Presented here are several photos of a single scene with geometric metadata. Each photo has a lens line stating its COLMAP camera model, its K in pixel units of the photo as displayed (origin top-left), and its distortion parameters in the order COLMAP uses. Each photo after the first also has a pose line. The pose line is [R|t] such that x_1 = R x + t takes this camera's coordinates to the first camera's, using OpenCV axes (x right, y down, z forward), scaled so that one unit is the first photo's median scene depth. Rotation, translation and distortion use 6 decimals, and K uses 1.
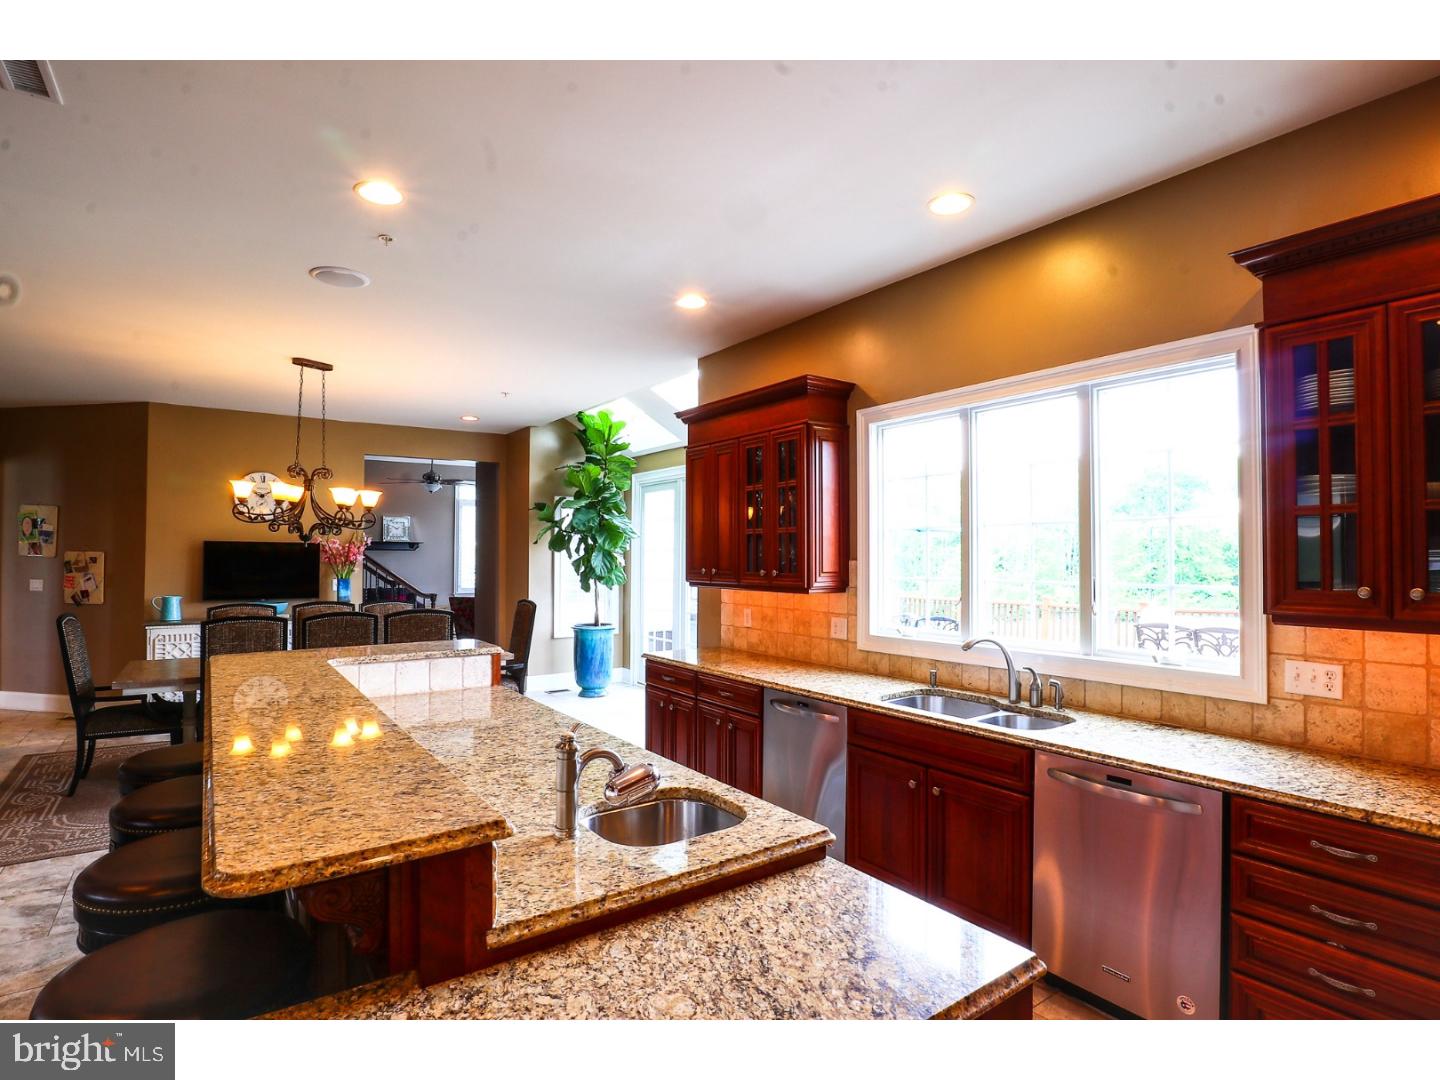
lens RADIAL K [[736.6, 0, 720.3], [0, 736.6, 544.9], [0, 0, 1]] dist [-0.005702, -0.000063]
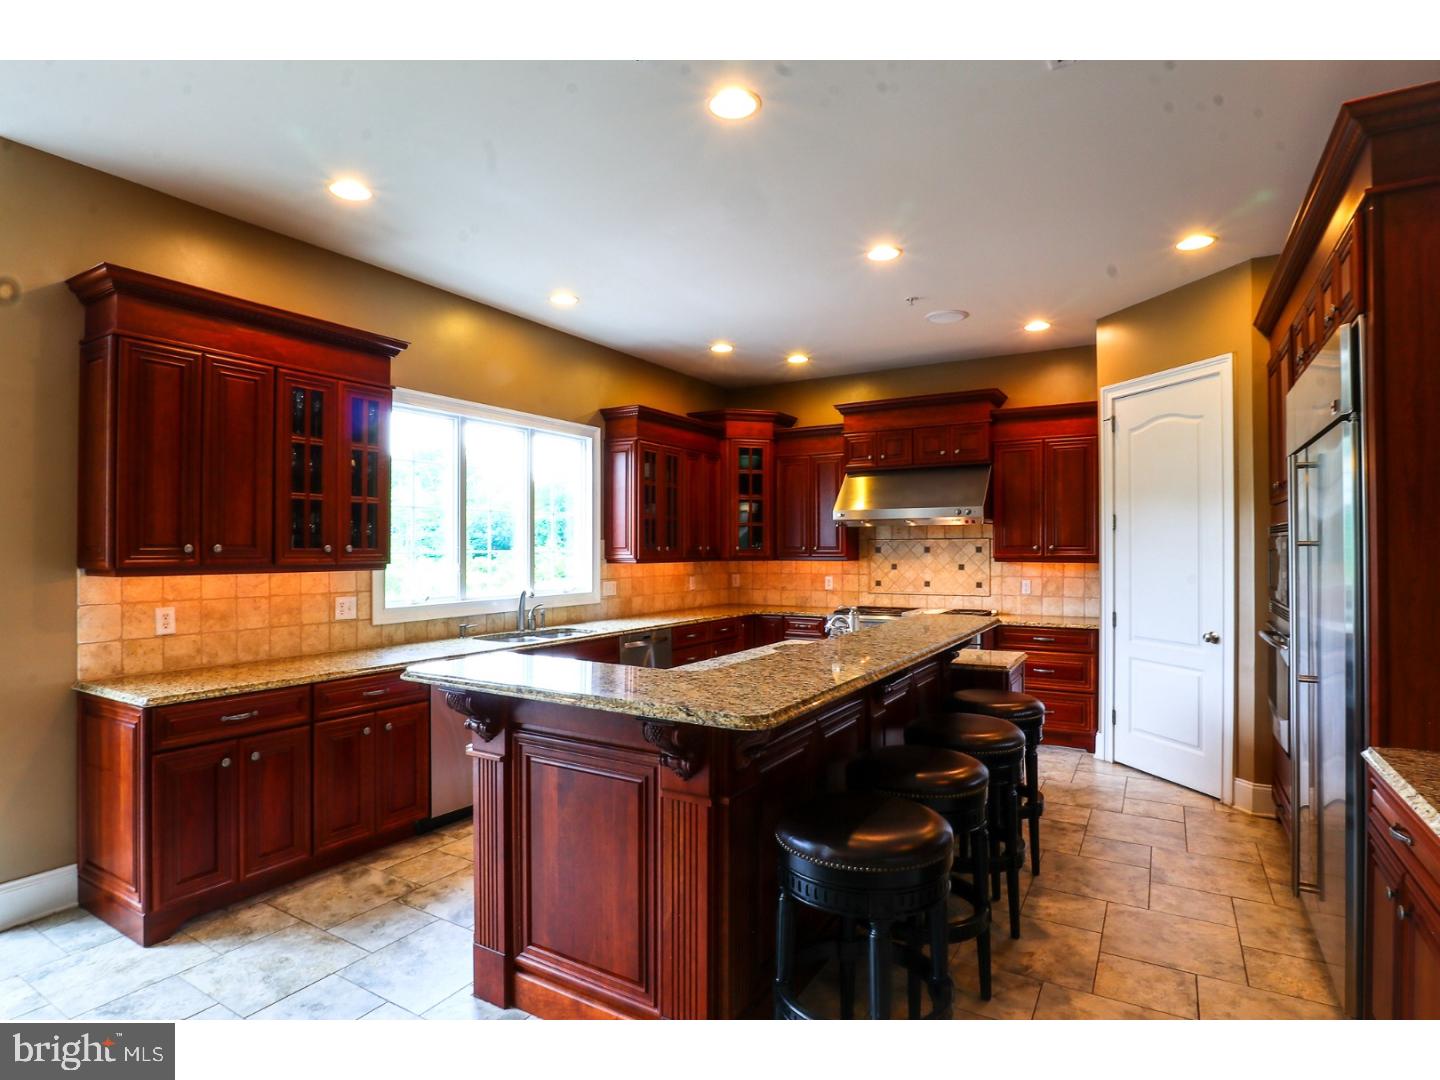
lens RADIAL K [[768.3, 0, 720.1], [0, 768.3, 541.5], [0, 0, 1]] dist [-0.002336, -0.000294]
pose [[-0.393622, 0.004373, 0.919262, -0.859592], [-0.016322, 0.999798, -0.011746, 0.031691], [-0.919127, -0.019628, -0.393471, 0.898383]]
